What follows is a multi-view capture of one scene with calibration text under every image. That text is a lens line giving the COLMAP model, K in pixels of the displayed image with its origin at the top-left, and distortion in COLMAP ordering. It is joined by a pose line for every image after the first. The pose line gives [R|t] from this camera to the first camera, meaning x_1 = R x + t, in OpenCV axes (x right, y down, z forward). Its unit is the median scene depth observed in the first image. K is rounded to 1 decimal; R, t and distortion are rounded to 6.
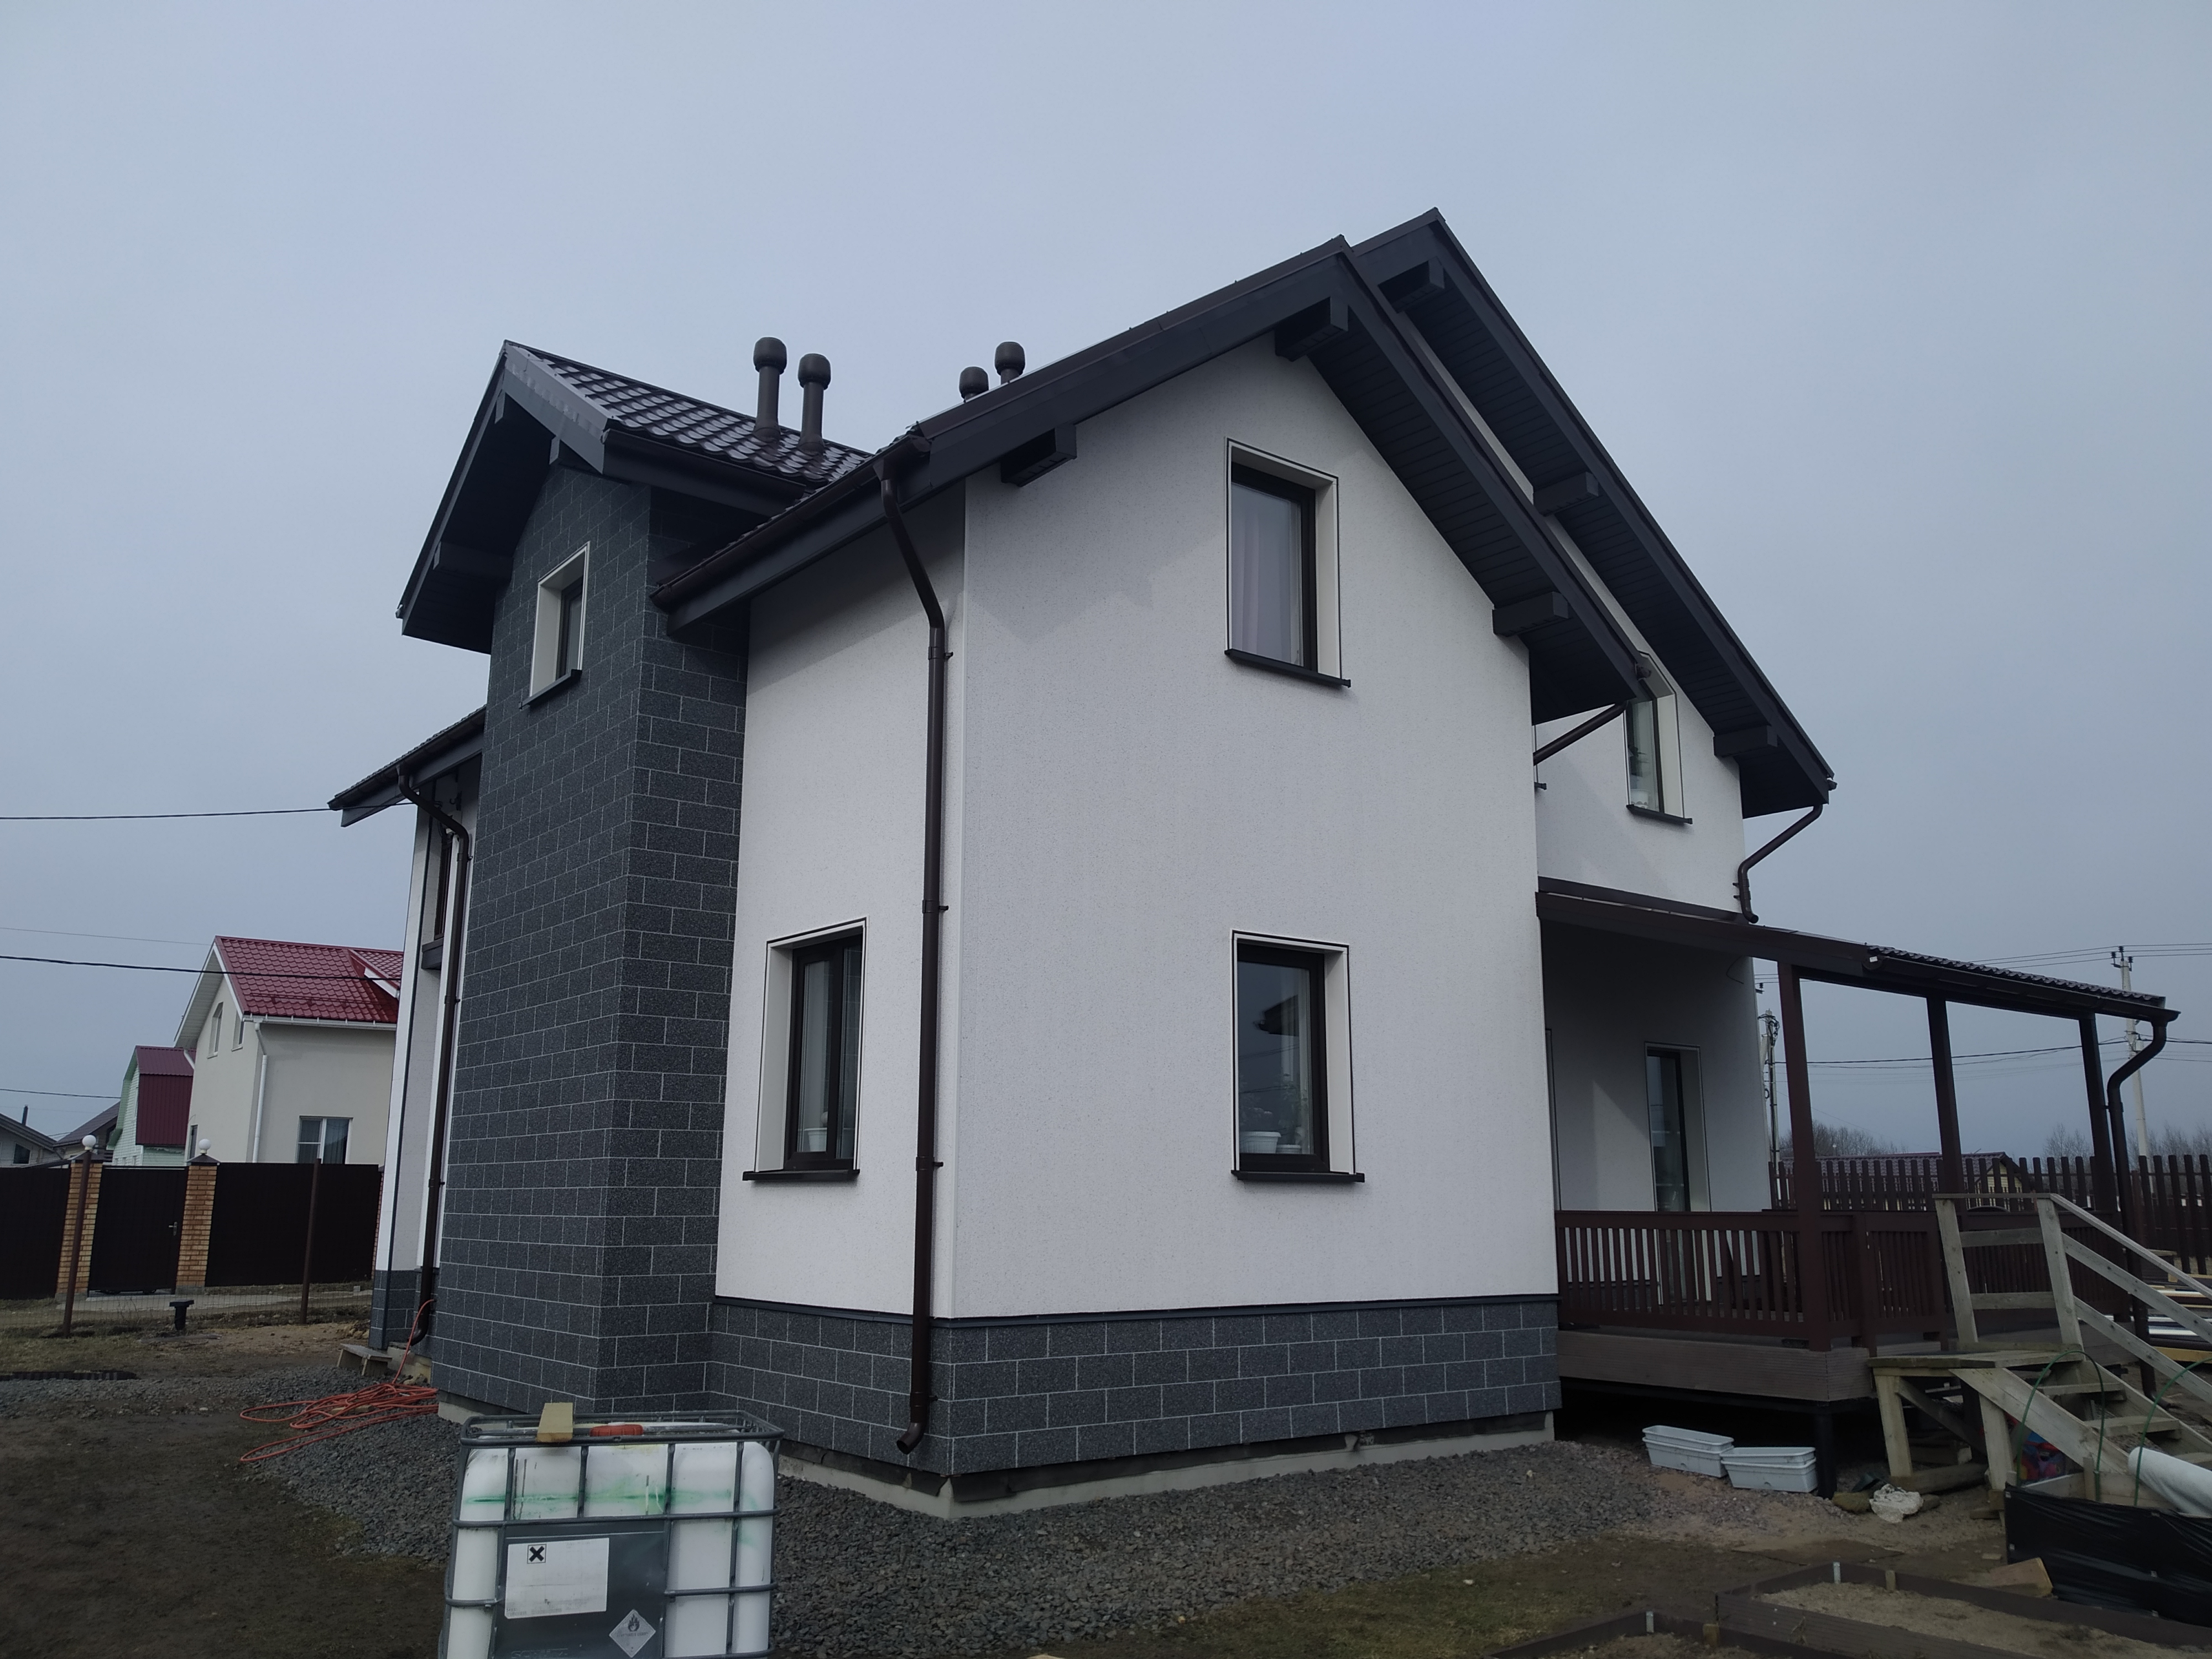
lens RADIAL K [[1723.1, 0, 1105.2], [0, 1723.1, 827.4], [0, 0, 1]] dist [0.034904, -0.046489]
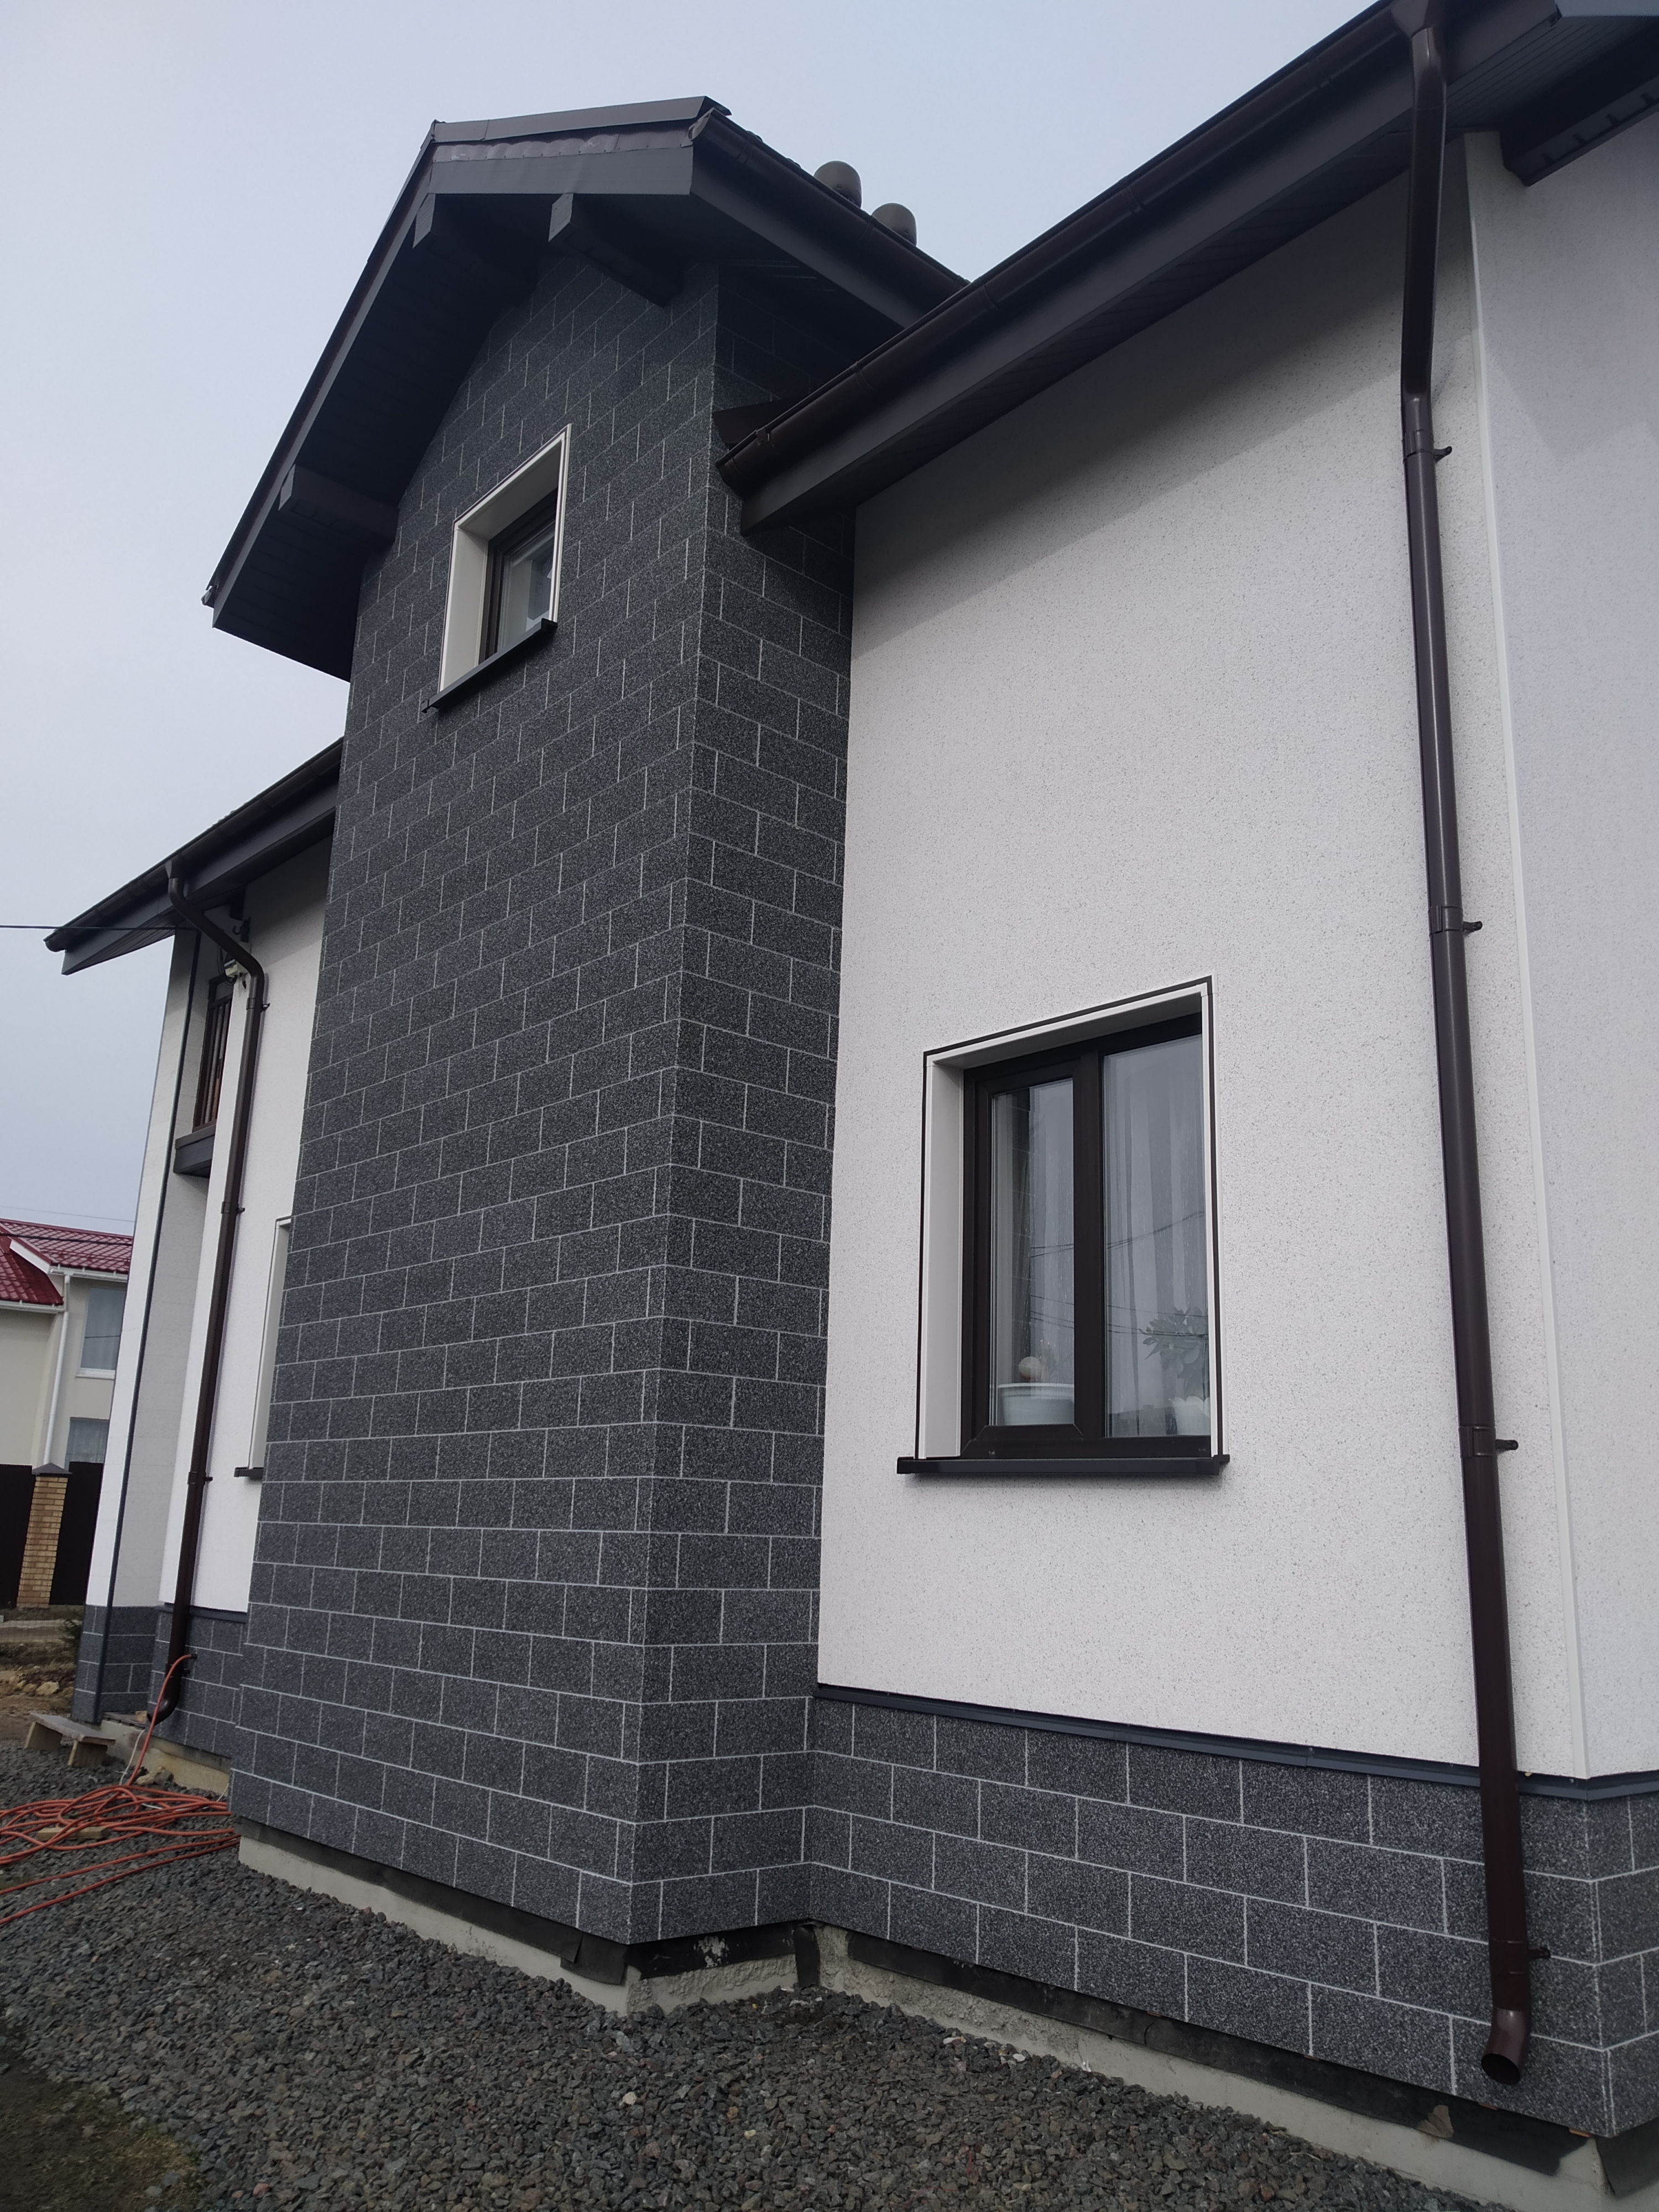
lens RADIAL K [[1723.1, 0, 832.9], [0, 1723.1, 1092.1], [0, 0, 1]] dist [0.034904, -0.046489]
pose [[0.997911, 0.039312, 0.051260, -0.247767], [-0.037293, 0.998513, -0.039769, 0.100325], [-0.052747, 0.037775, 0.997893, 0.425615]]
